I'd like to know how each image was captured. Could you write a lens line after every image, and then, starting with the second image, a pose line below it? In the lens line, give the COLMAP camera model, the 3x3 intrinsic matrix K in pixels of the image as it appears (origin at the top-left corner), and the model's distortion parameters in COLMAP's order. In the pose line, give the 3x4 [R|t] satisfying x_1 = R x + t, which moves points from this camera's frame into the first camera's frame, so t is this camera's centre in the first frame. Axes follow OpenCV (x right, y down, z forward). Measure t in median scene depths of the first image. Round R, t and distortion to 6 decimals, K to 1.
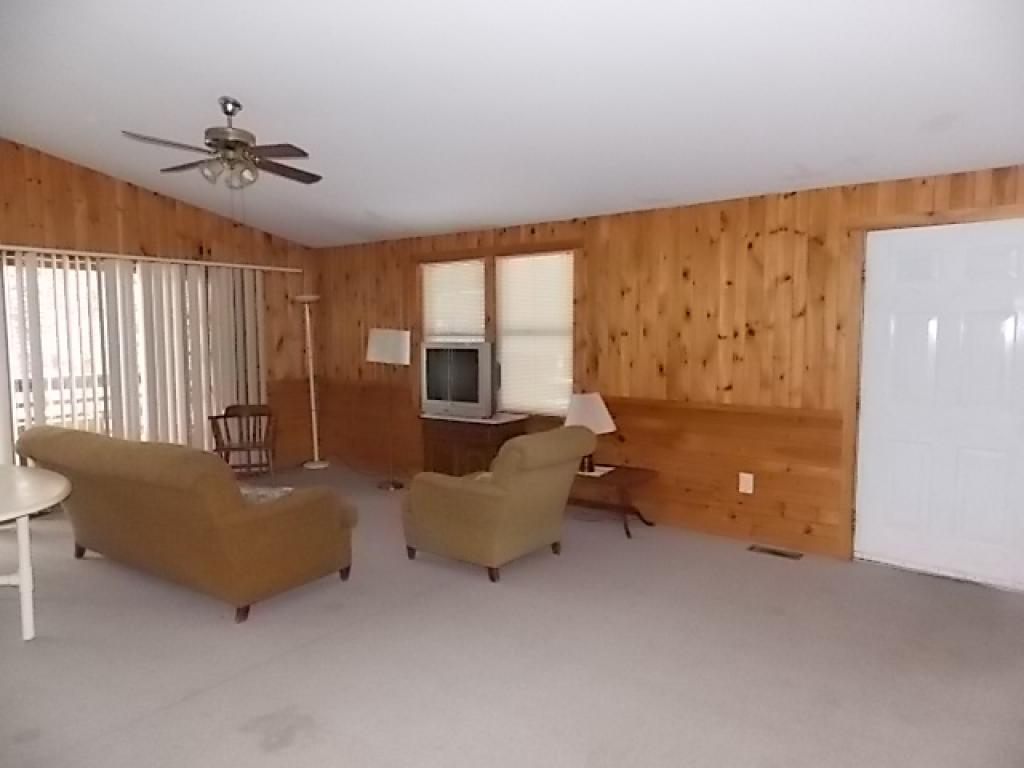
lens RADIAL K [[680.7, 0, 511.6], [0, 680.7, 382.0], [0, 0, 1]] dist [0.006309, 0.001235]
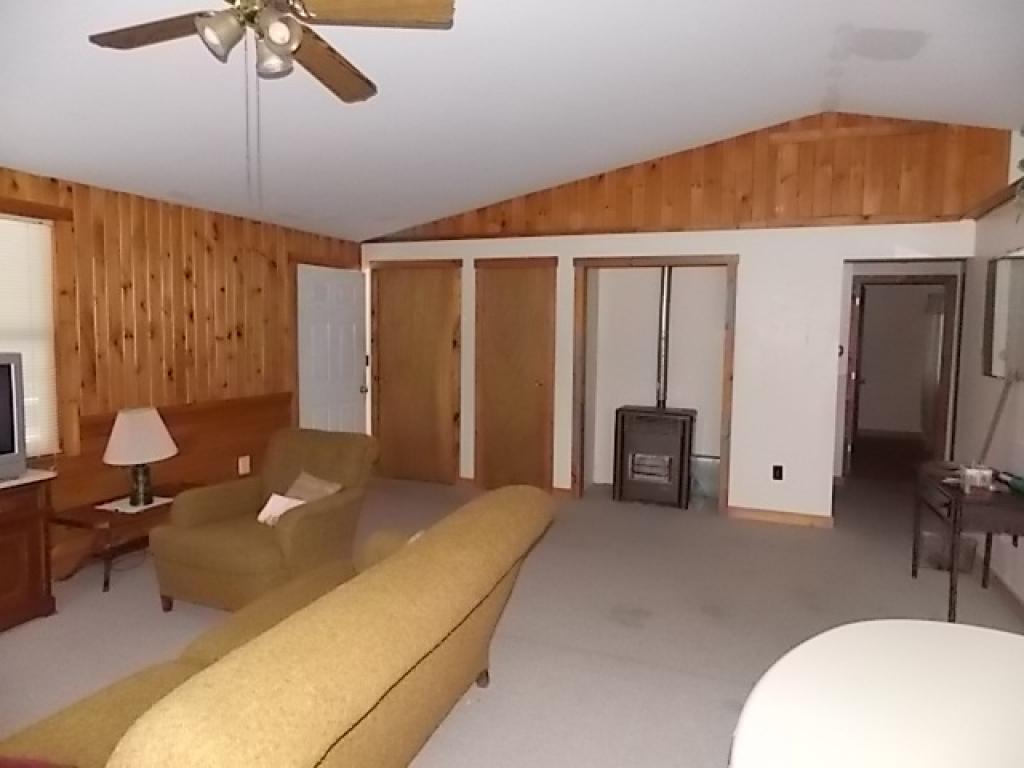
lens RADIAL K [[680.7, 0, 509.7], [0, 680.7, 379.3], [0, 0, 1]] dist [0.006309, 0.001235]
pose [[-0.248633, -0.072364, 0.965891, -0.854345], [0.059699, 0.994164, 0.089850, -0.071239], [-0.966756, 0.080003, -0.242862, 0.822544]]
